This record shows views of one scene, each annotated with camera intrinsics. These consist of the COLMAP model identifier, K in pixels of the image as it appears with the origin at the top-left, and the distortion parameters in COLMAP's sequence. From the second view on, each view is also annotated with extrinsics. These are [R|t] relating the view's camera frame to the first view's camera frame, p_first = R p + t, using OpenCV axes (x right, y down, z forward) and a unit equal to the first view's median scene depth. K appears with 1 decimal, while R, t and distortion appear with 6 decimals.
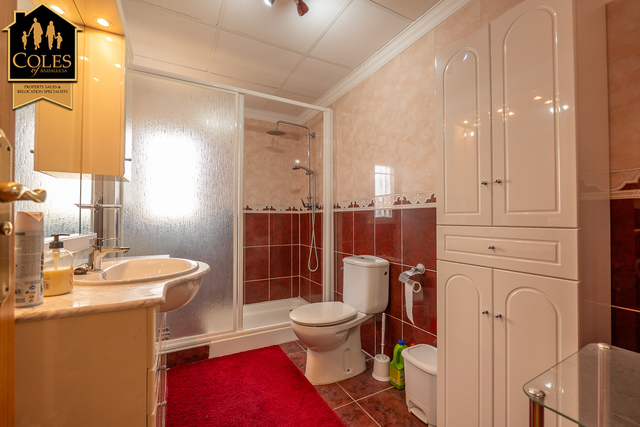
lens RADIAL K [[269.2, 0, 320.6], [0, 269.2, 215.2], [0, 0, 1]] dist [-0.000545, -0.003901]
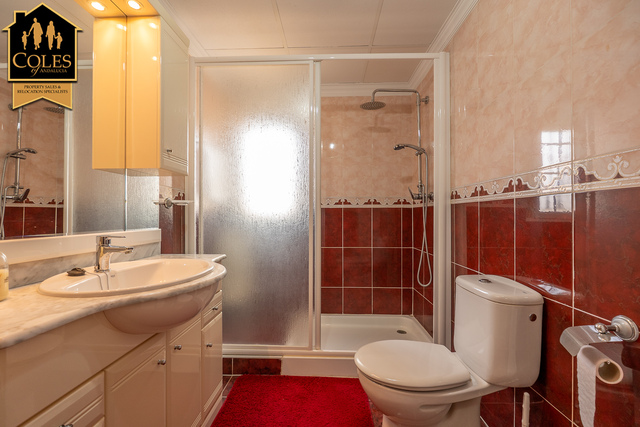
lens RADIAL K [[269.2, 0, 320.6], [0, 269.2, 215.2], [0, 0, 1]] dist [-0.000545, -0.003901]
pose [[0.861723, -0.001814, -0.507375, 0.112034], [0.009000, 0.999891, 0.011711, 0.004824], [0.507298, -0.014658, 0.861646, 0.256227]]
